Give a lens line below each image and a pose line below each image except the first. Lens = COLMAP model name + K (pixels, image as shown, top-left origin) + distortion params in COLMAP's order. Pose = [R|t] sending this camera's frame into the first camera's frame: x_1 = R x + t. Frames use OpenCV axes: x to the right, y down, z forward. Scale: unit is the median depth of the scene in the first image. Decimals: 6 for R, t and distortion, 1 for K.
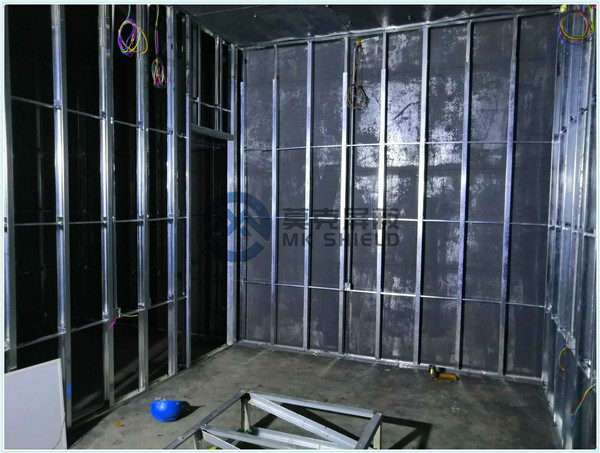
lens RADIAL K [[470.2, 0, 298.6], [0, 470.2, 230.5], [0, 0, 1]] dist [-0.003300, 0.028779]
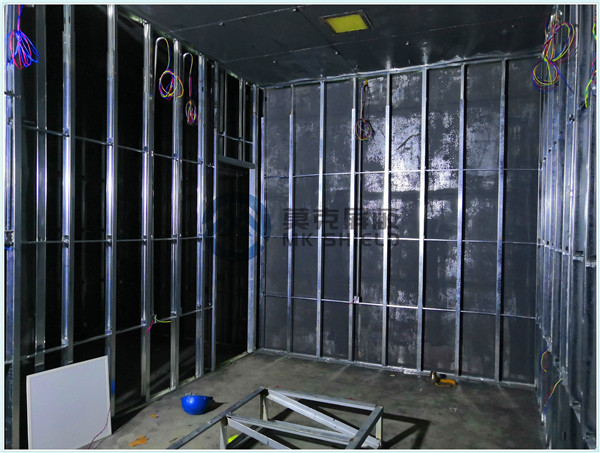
lens RADIAL K [[470.2, 0, 296.3], [0, 470.2, 231.5], [0, 0, 1]] dist [-0.003300, 0.028779]
pose [[0.998981, 0.000511, -0.045131, 0.013339], [-0.002607, 0.998920, -0.046392, 0.011923], [0.045059, 0.046462, 0.997903, -0.125522]]
